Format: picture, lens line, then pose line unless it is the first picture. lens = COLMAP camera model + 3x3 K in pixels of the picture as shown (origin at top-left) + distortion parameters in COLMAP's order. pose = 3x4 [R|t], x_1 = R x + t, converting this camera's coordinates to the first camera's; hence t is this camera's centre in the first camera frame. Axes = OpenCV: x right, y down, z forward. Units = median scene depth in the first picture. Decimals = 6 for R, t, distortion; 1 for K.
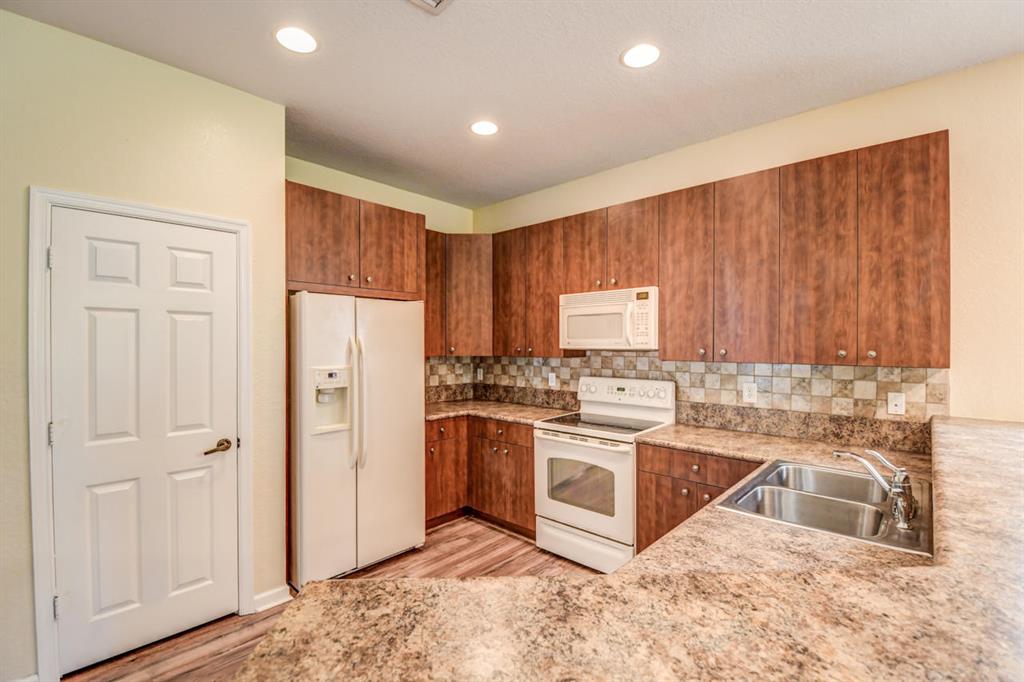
lens RADIAL K [[448.3, 0, 513.8], [0, 448.3, 344.9], [0, 0, 1]] dist [-0.003917, -0.000811]
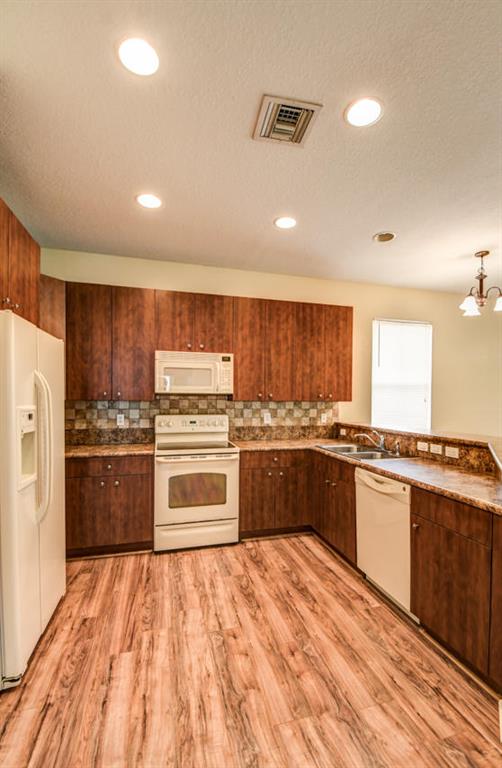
lens RADIAL K [[352.5, 0, 261.0], [0, 352.5, 403.8], [0, 0, 1]] dist [0.002134, -0.000551]
pose [[0.520328, -0.007918, 0.853930, -0.675003], [-0.003483, 0.999929, 0.011394, 0.030087], [-0.853959, -0.008903, 0.520264, 0.260430]]
